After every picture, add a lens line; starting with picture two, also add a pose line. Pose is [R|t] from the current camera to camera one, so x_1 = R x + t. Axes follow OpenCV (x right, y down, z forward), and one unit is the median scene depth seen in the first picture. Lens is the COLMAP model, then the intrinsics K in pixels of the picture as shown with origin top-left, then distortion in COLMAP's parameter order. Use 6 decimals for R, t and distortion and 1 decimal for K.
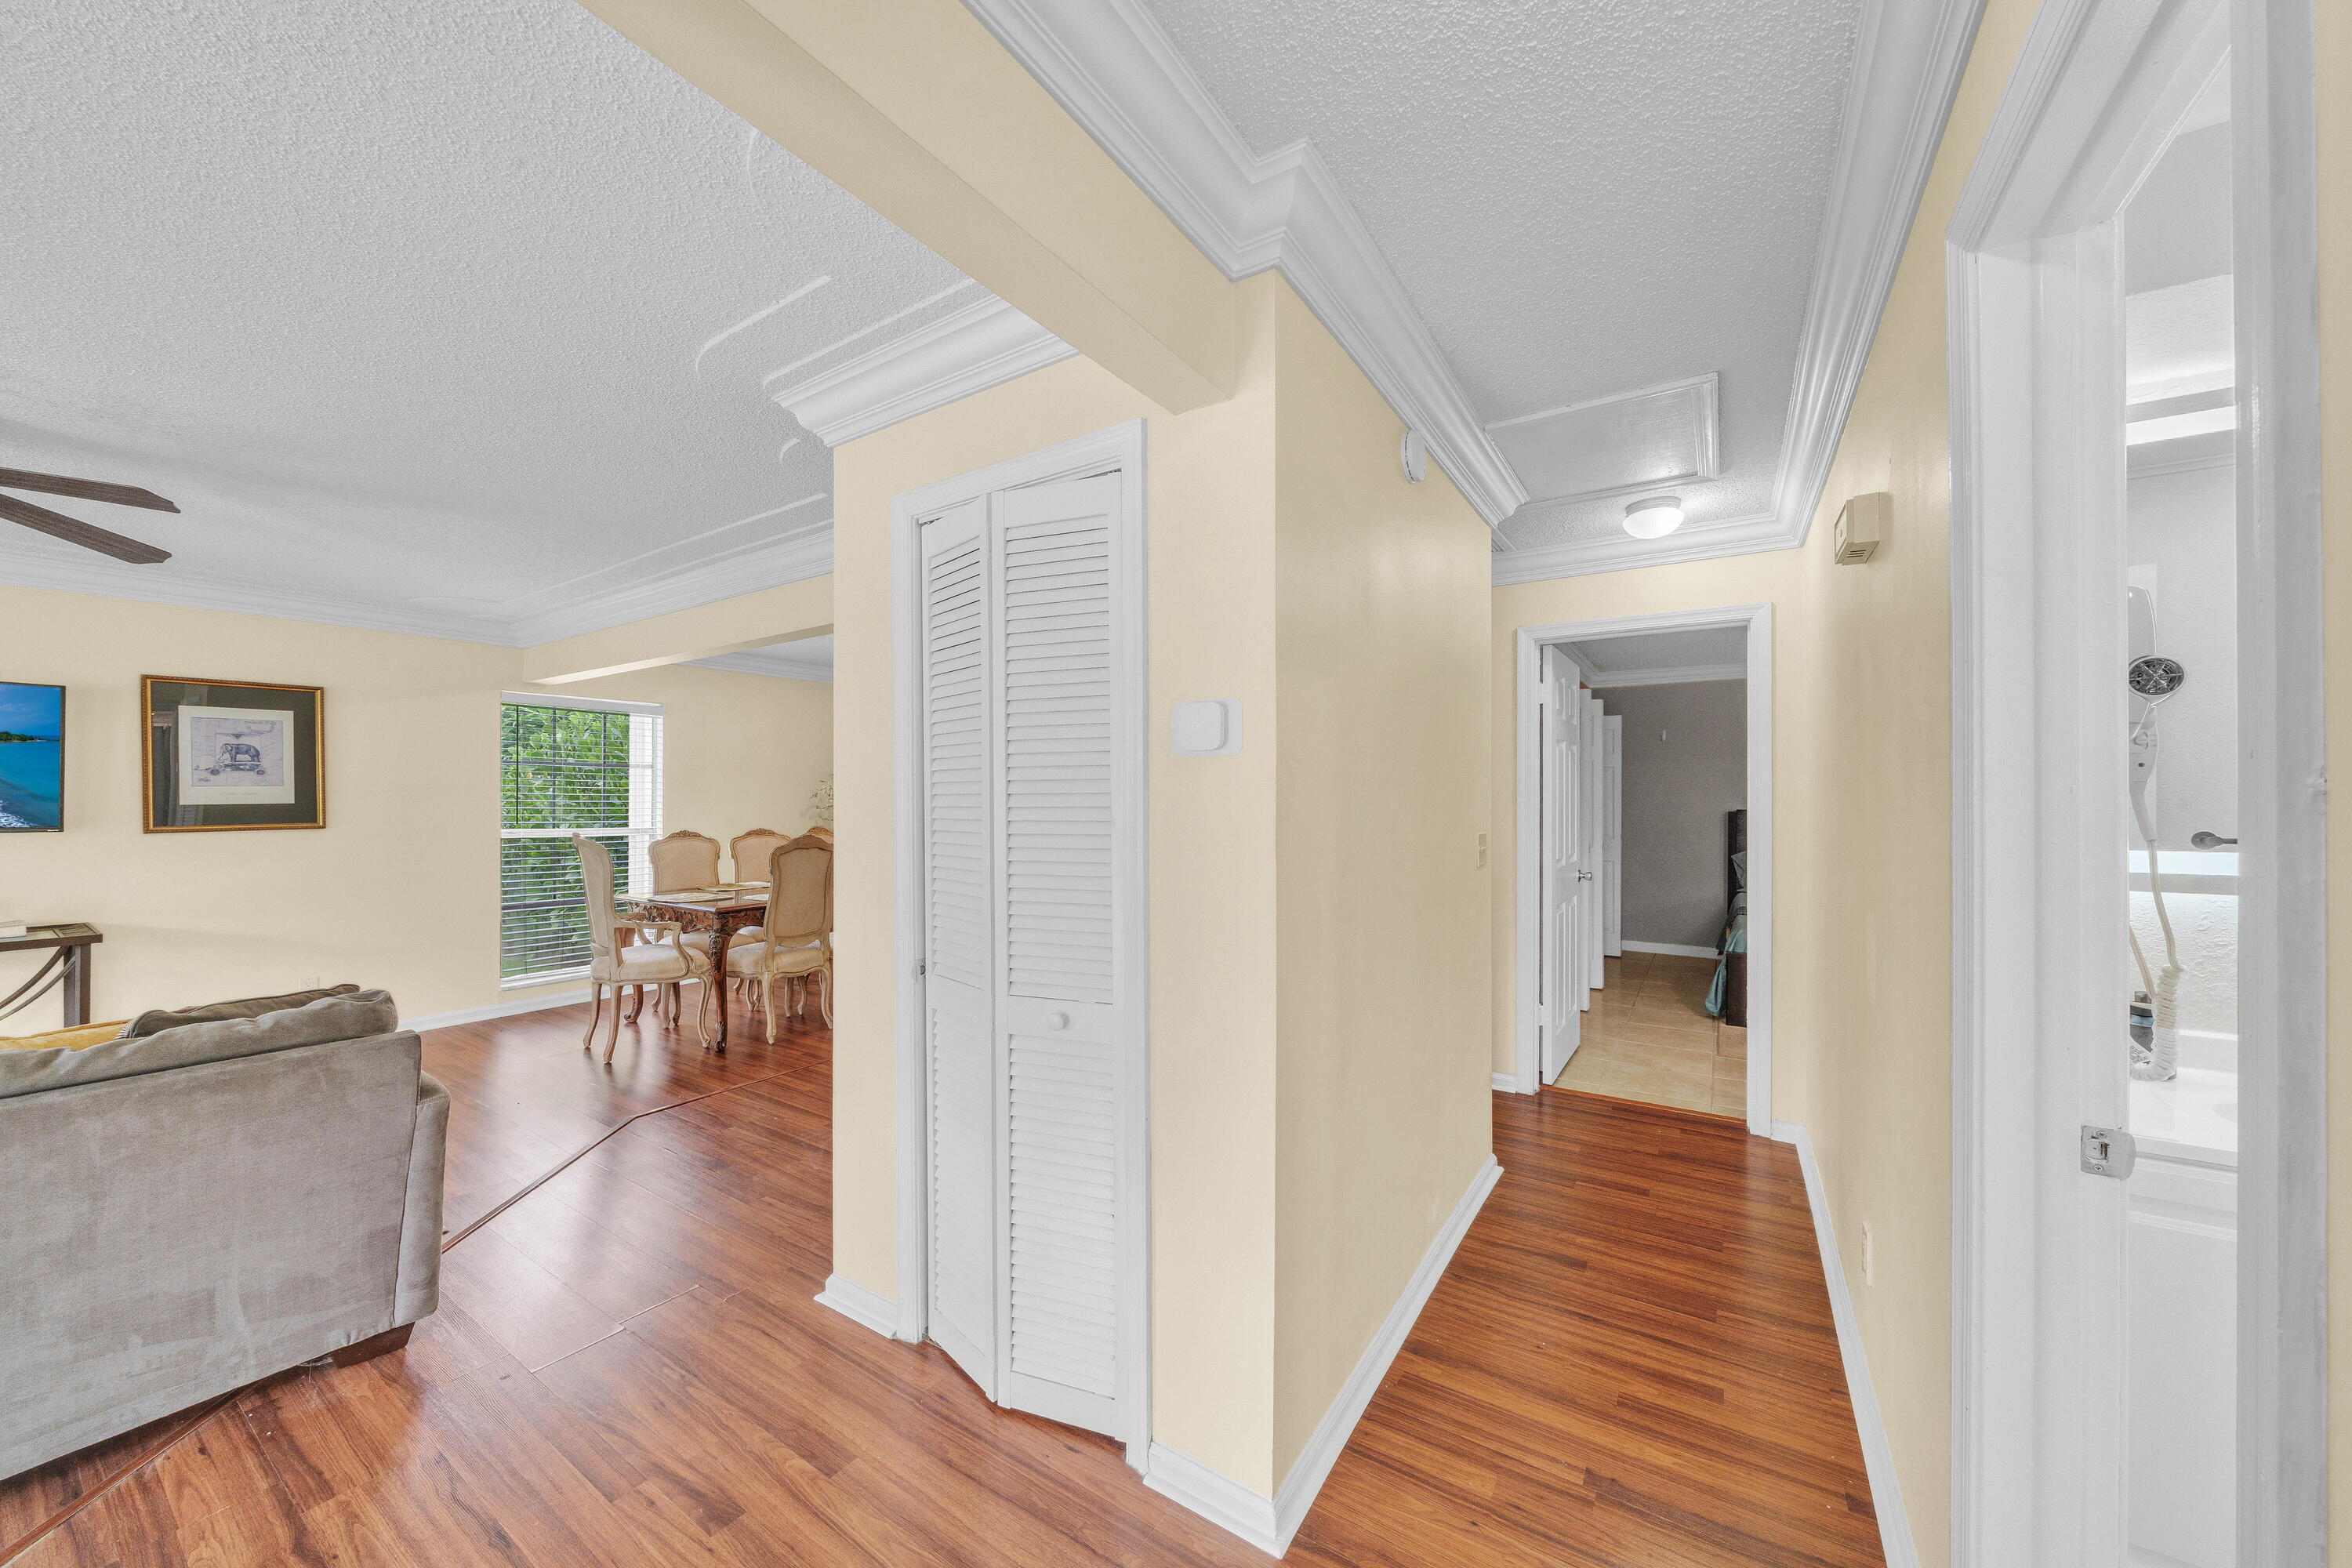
lens RADIAL K [[828.9, 0, 1116.2], [0, 828.9, 784.6], [0, 0, 1]] dist [-0.005754, -0.000214]
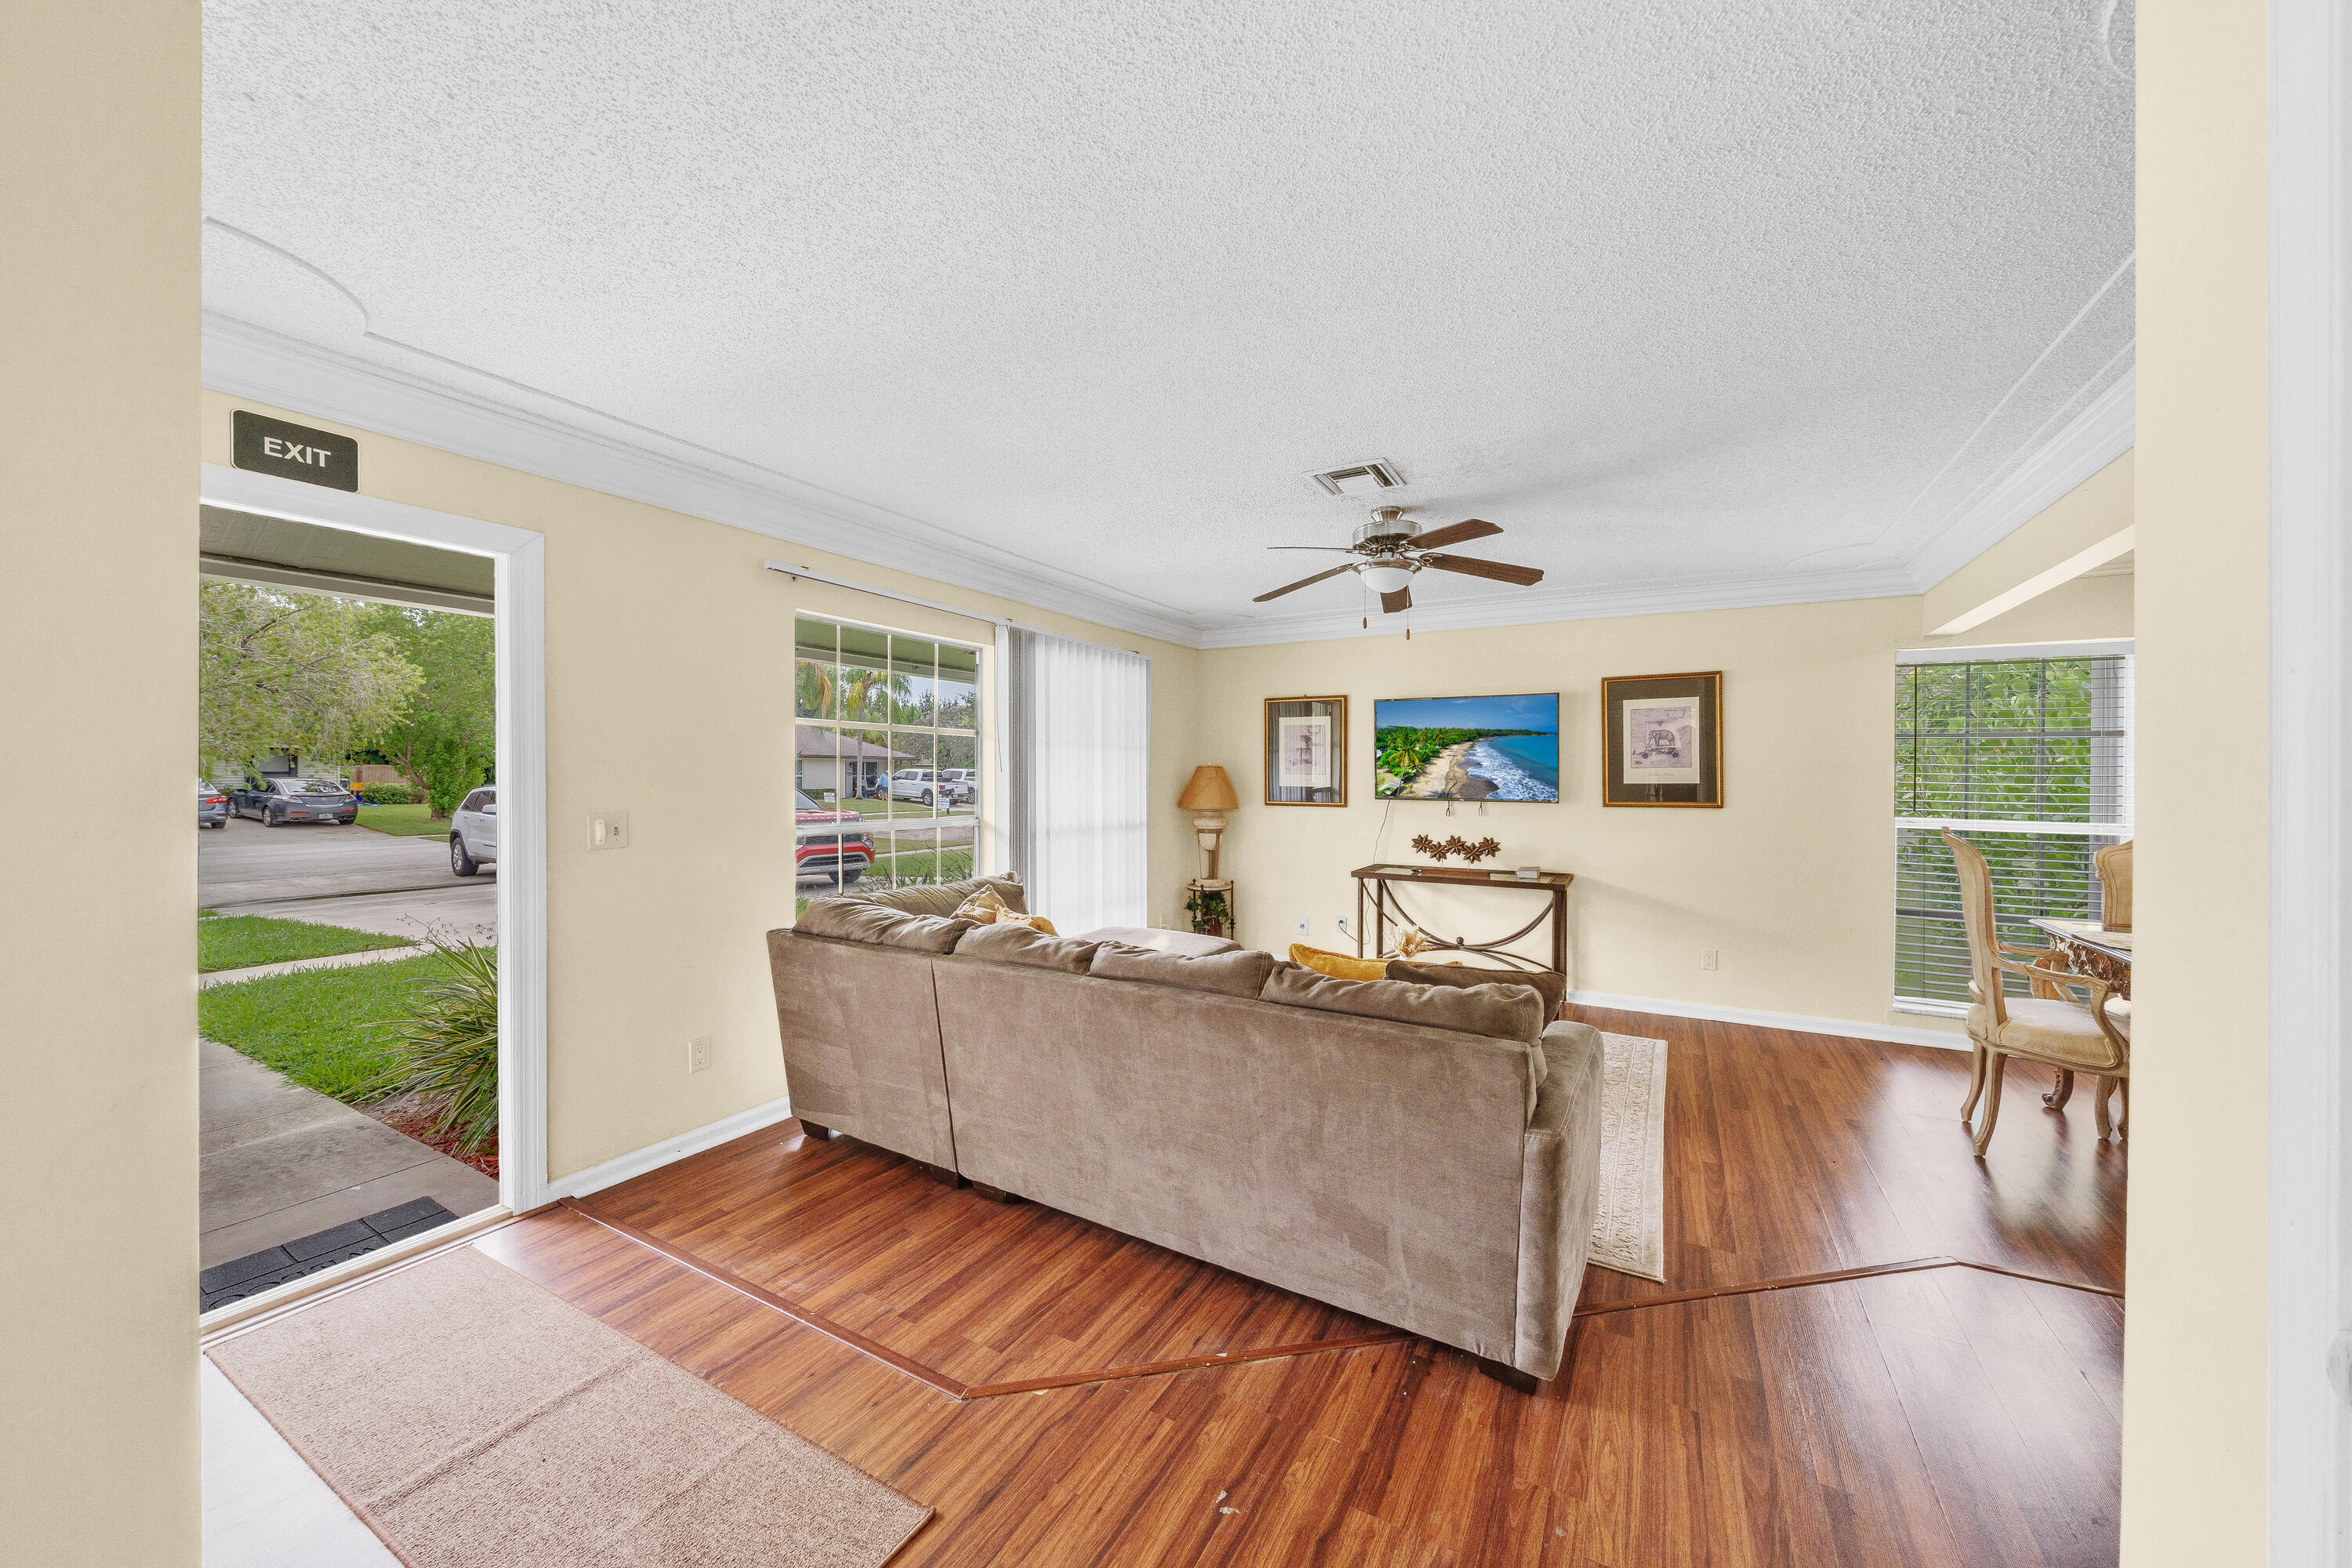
lens RADIAL K [[840.8, 0, 1280.8], [0, 840.8, 791.4], [0, 0, 1]] dist [-0.000964, -0.000085]
pose [[0.159195, 0.018026, -0.987083, -0.014297], [0.011757, 0.999728, 0.020153, 0.005547], [0.987177, -0.014814, 0.158940, 0.339441]]
